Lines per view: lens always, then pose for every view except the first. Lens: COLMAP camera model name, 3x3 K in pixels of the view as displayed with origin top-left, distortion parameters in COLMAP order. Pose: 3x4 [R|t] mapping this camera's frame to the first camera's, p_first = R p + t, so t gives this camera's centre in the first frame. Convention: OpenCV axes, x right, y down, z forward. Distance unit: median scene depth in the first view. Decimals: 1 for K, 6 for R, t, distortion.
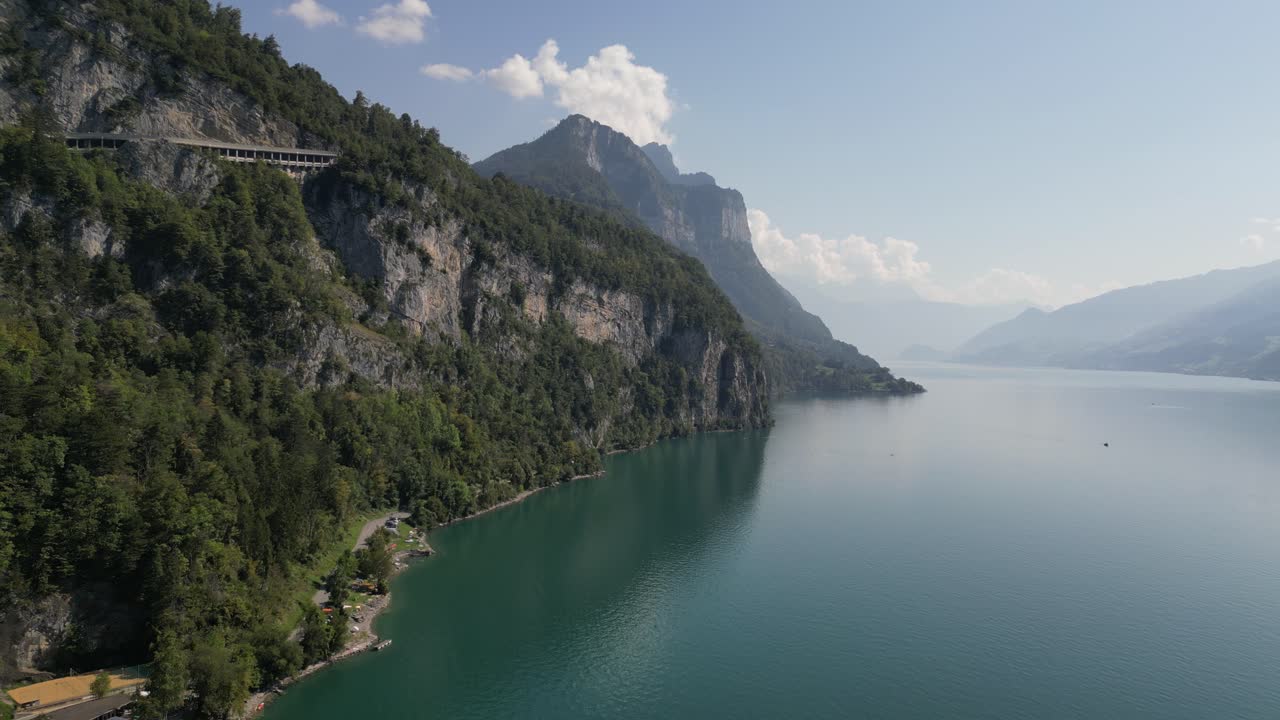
lens RADIAL K [[923.9, 0, 645.6], [0, 923.9, 356.4], [0, 0, 1]] dist [0.087810, -0.087103]
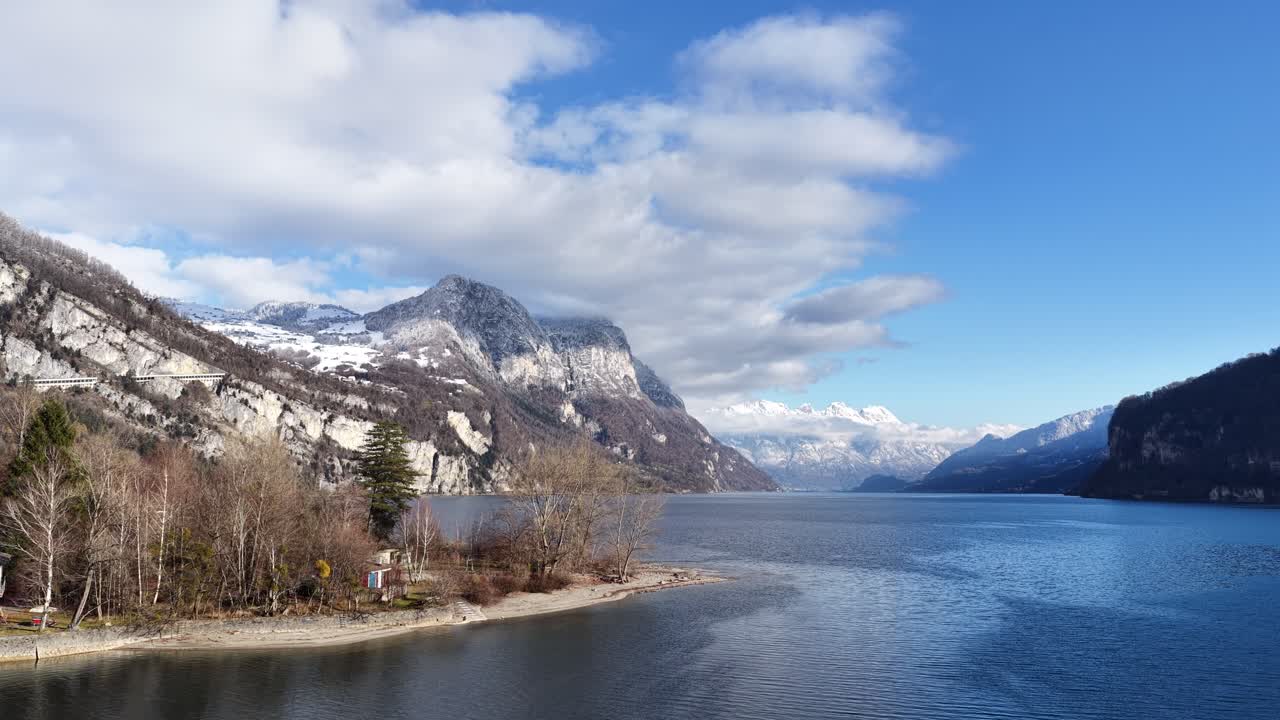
lens RADIAL K [[1077.1, 0, 643.0], [0, 1077.1, 362.7], [0, 0, 1]] dist [0.002640, 0.004559]
pose [[0.999707, -0.011960, 0.021063, 0.624381], [0.014492, 0.992118, -0.124468, 0.121619], [-0.019409, 0.124736, 0.992000, -1.623202]]
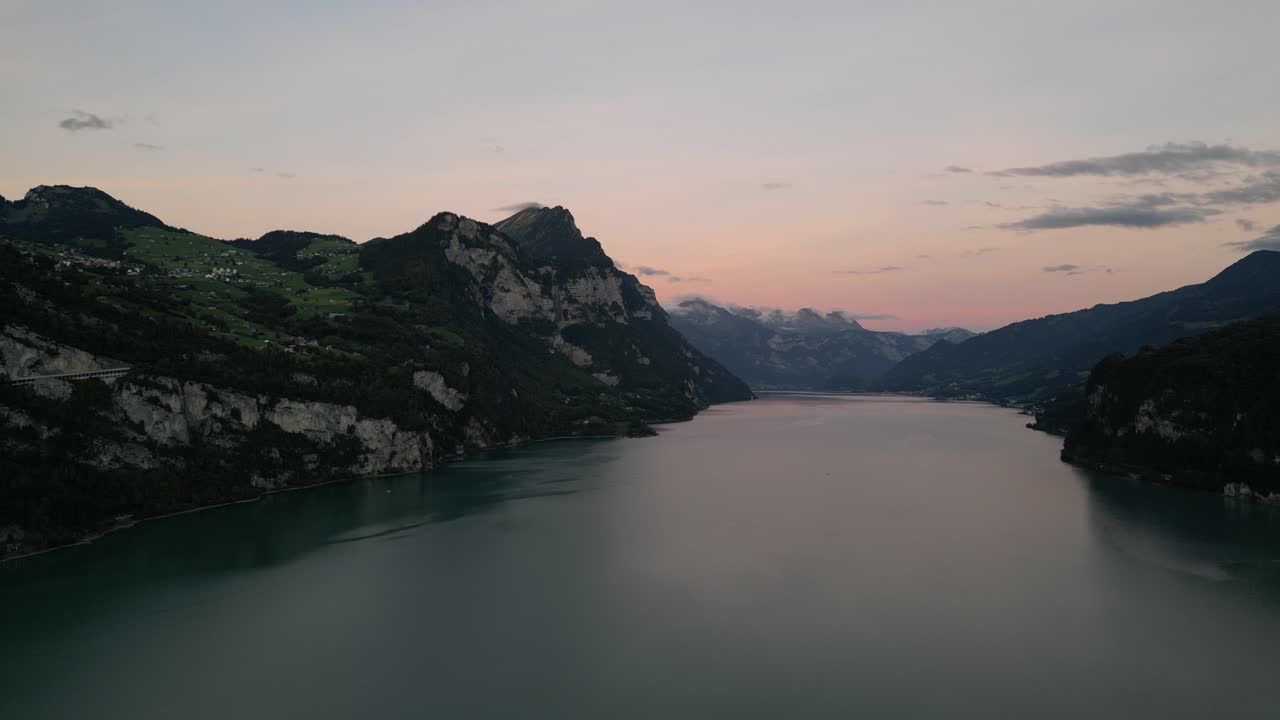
lens RADIAL K [[923.9, 0, 645.6], [0, 923.9, 356.4], [0, 0, 1]] dist [0.087810, -0.087103]
pose [[0.999483, -0.014952, 0.028476, 0.702604], [0.015805, 0.999426, -0.029979, -0.114346], [-0.028011, 0.030414, 0.999145, -1.102754]]
